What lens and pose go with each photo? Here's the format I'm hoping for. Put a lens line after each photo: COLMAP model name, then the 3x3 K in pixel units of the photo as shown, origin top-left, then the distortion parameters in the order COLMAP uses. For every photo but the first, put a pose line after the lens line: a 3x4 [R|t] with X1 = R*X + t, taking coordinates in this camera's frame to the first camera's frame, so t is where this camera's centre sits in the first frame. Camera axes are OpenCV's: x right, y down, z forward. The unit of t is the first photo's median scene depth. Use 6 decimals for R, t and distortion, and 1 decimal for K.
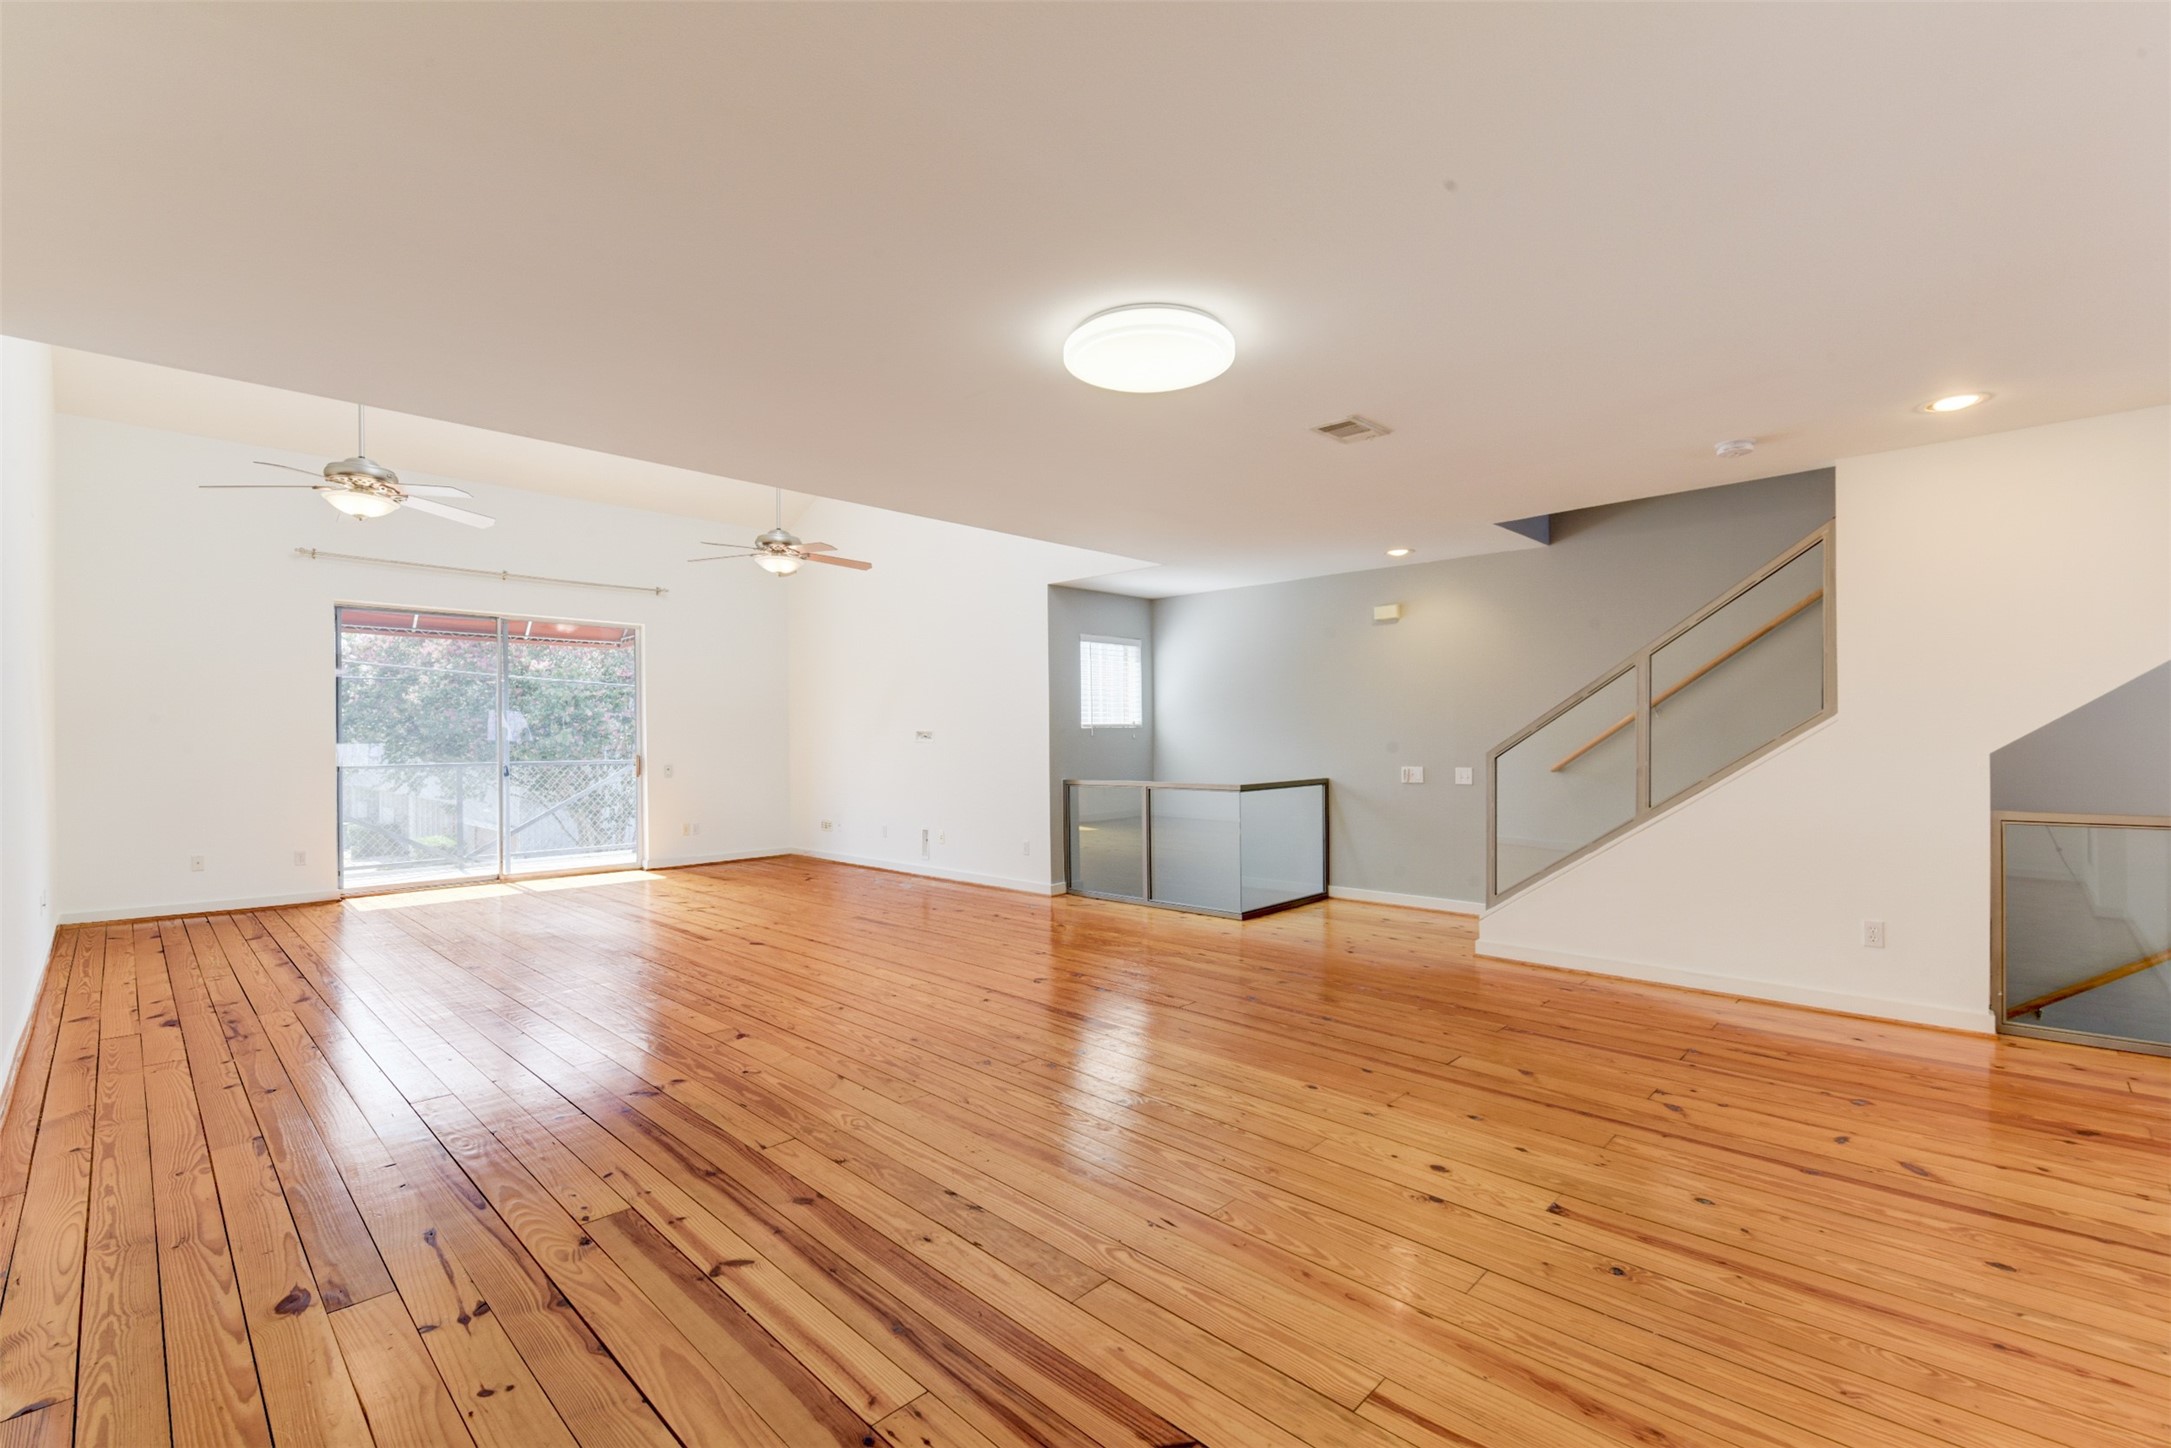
lens RADIAL K [[958.9, 0, 1082.1], [0, 958.9, 738.8], [0, 0, 1]] dist [0.003060, -0.002312]
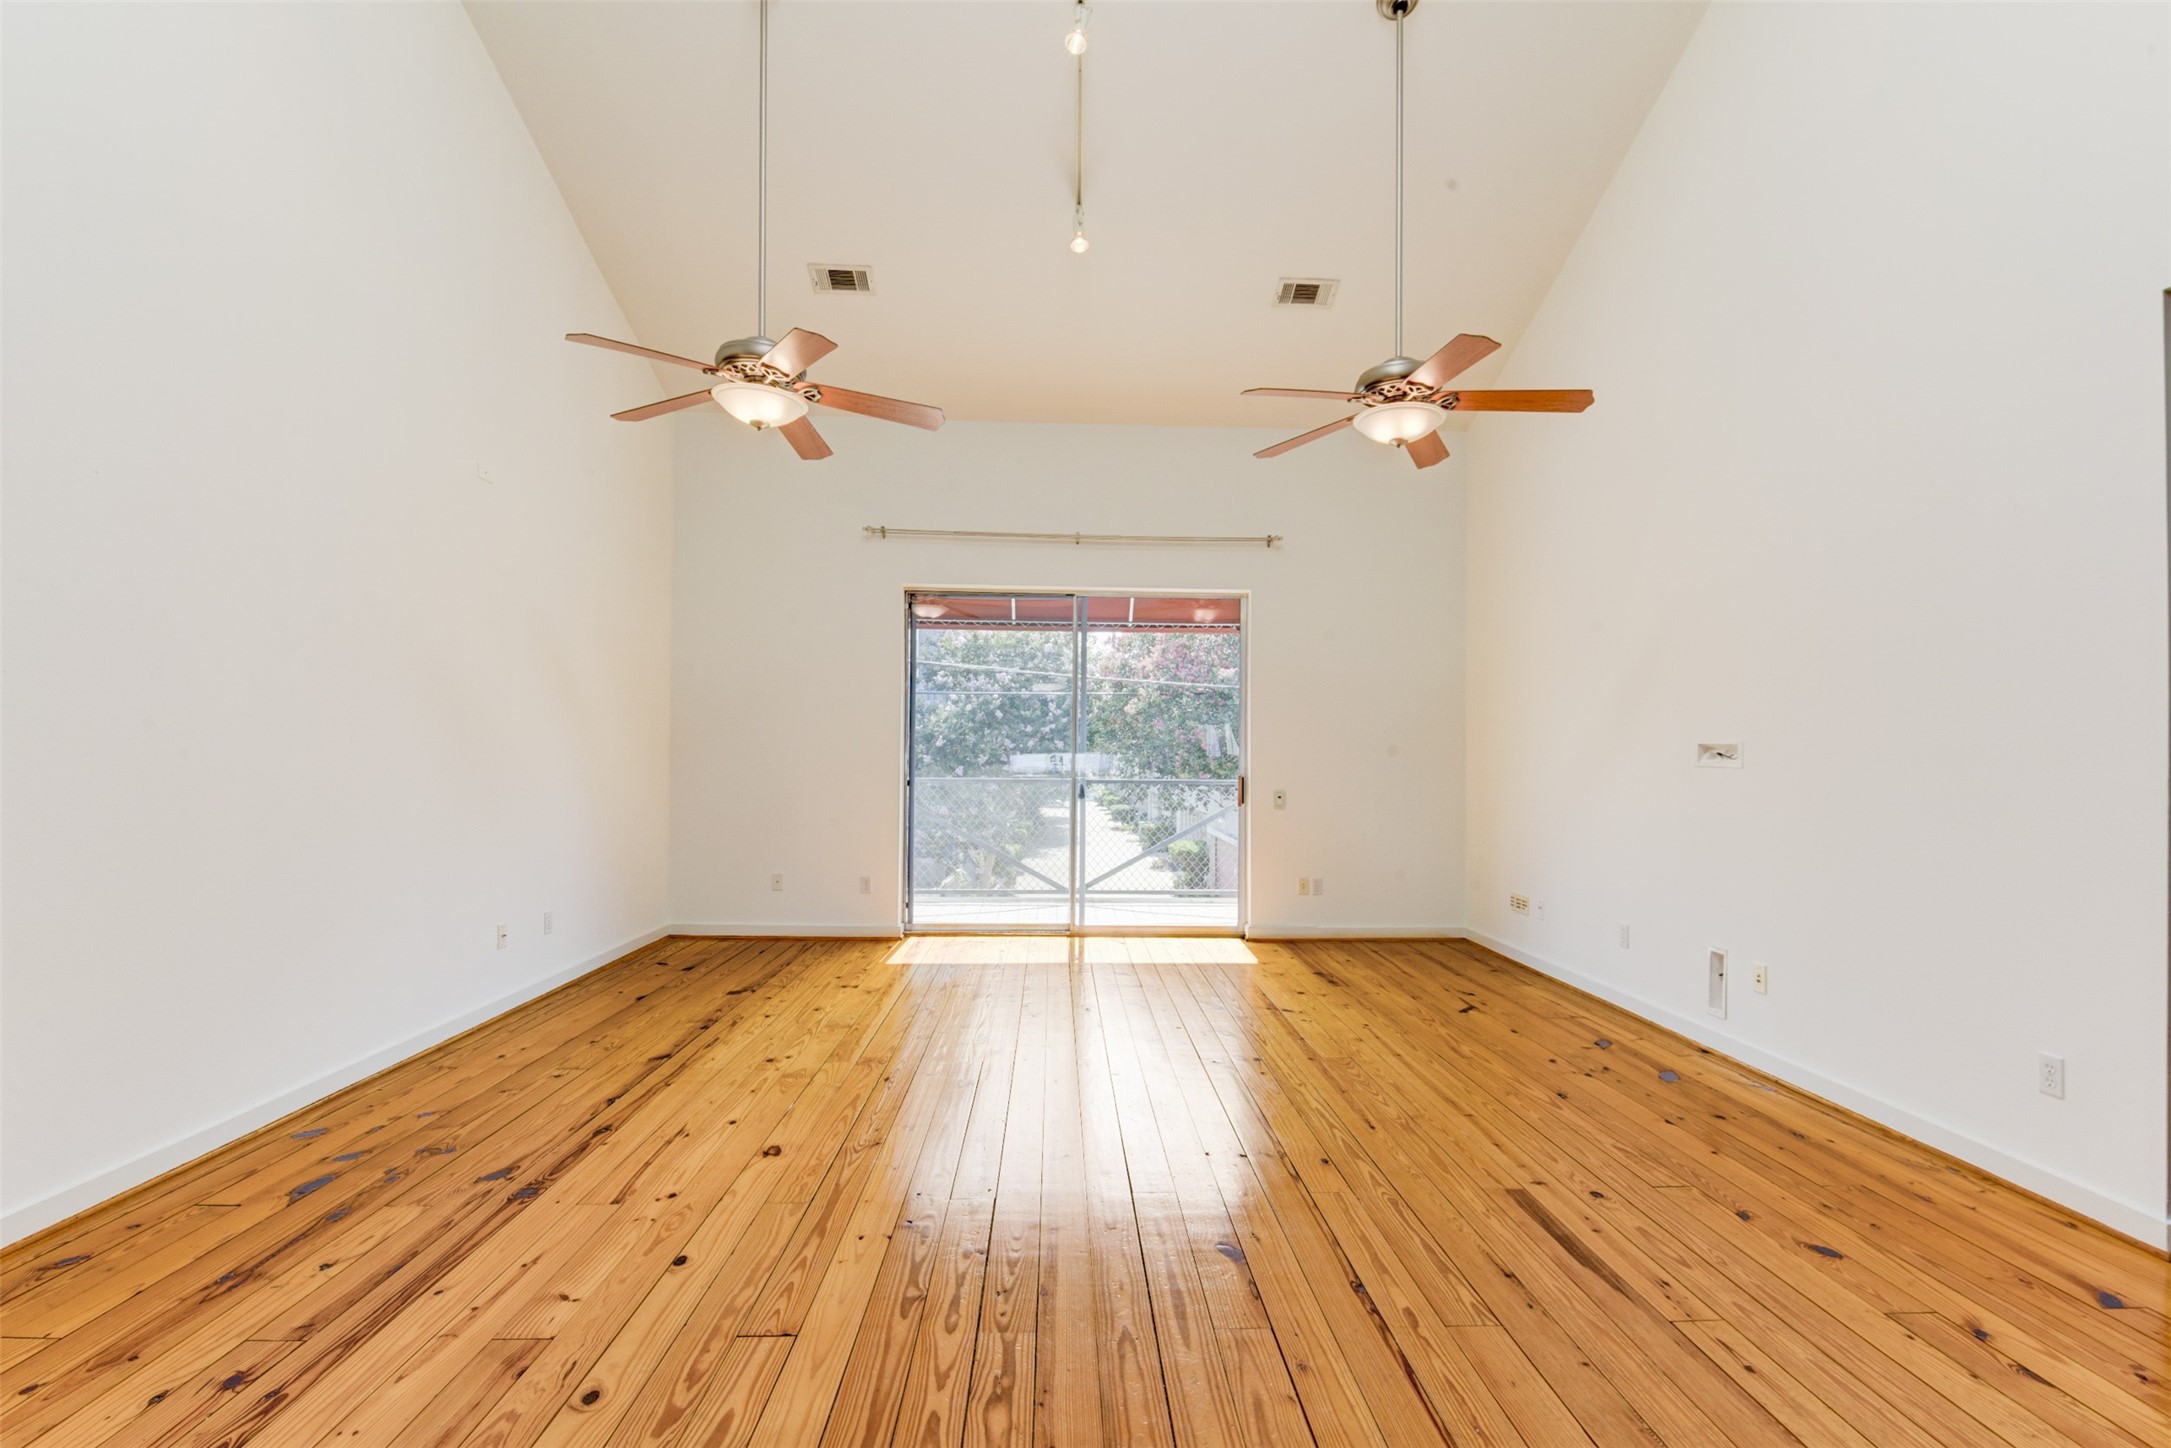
lens RADIAL K [[958.9, 0, 1085.0], [0, 958.9, 764.3], [0, 0, 1]] dist [0.003060, -0.002312]
pose [[0.728885, 0.020398, -0.684332, -0.083508], [-0.013627, 0.999790, 0.015286, -0.000790], [0.684500, -0.001817, 0.729010, 0.537963]]
